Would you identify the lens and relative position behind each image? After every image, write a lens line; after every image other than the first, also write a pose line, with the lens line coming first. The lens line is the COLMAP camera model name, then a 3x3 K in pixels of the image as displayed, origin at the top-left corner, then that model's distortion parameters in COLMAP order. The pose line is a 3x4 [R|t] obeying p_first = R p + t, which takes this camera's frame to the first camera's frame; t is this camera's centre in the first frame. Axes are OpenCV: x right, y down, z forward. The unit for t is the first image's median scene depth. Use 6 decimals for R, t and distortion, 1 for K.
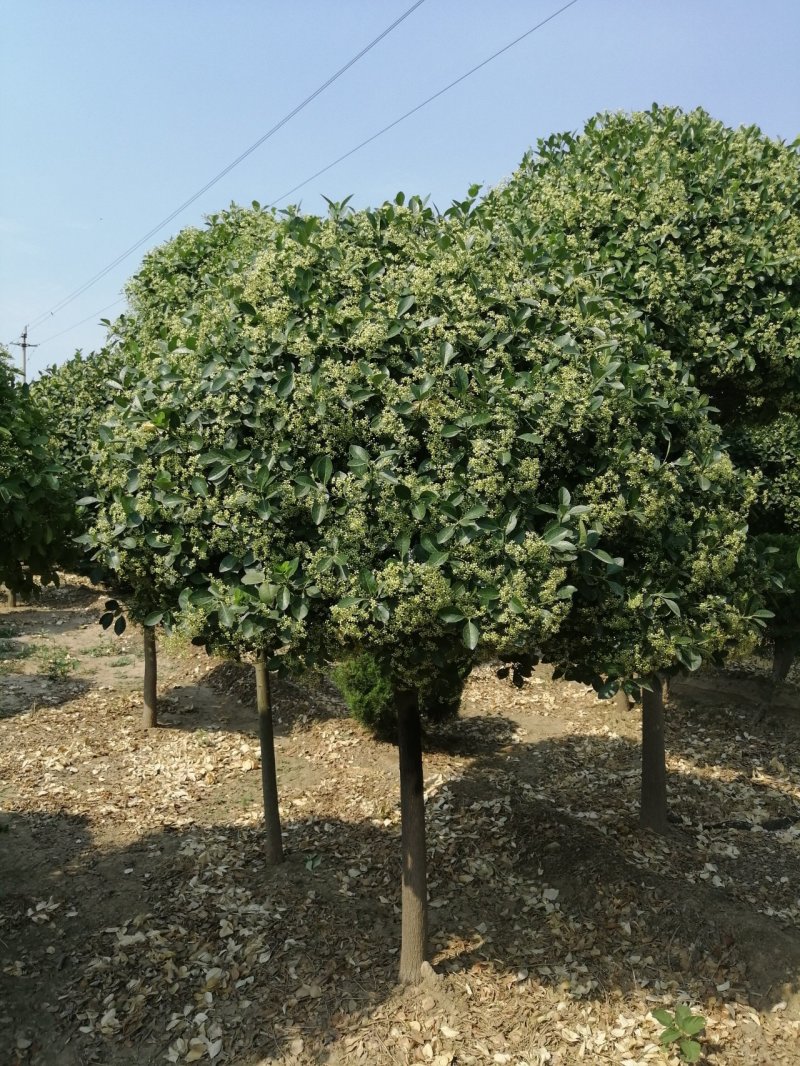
lens RADIAL K [[880.6, 0, 400.0], [0, 880.6, 533.0], [0, 0, 1]] dist [-0.027931, 0.103209]
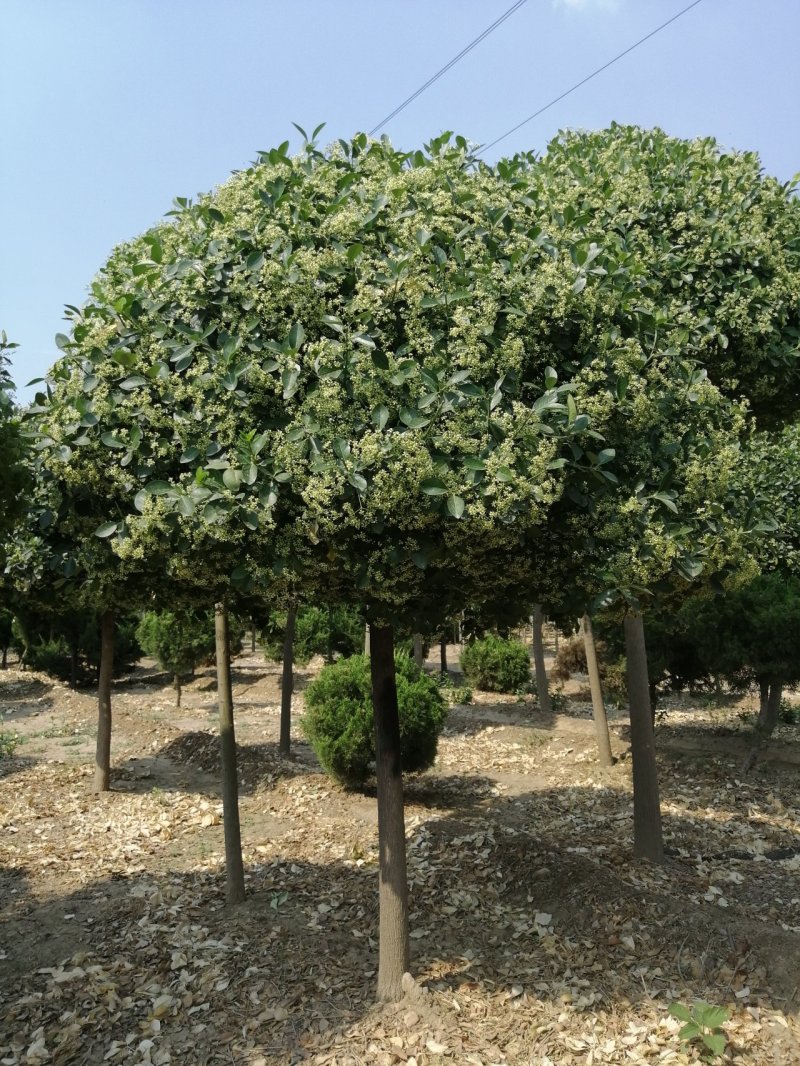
lens RADIAL K [[880.6, 0, 400.0], [0, 880.6, 533.0], [0, 0, 1]] dist [-0.027931, 0.103209]
pose [[0.999219, -0.007543, 0.038791, -0.007937], [0.013119, 0.989262, -0.145566, 0.163796], [-0.037277, 0.145961, 0.988588, 0.060956]]
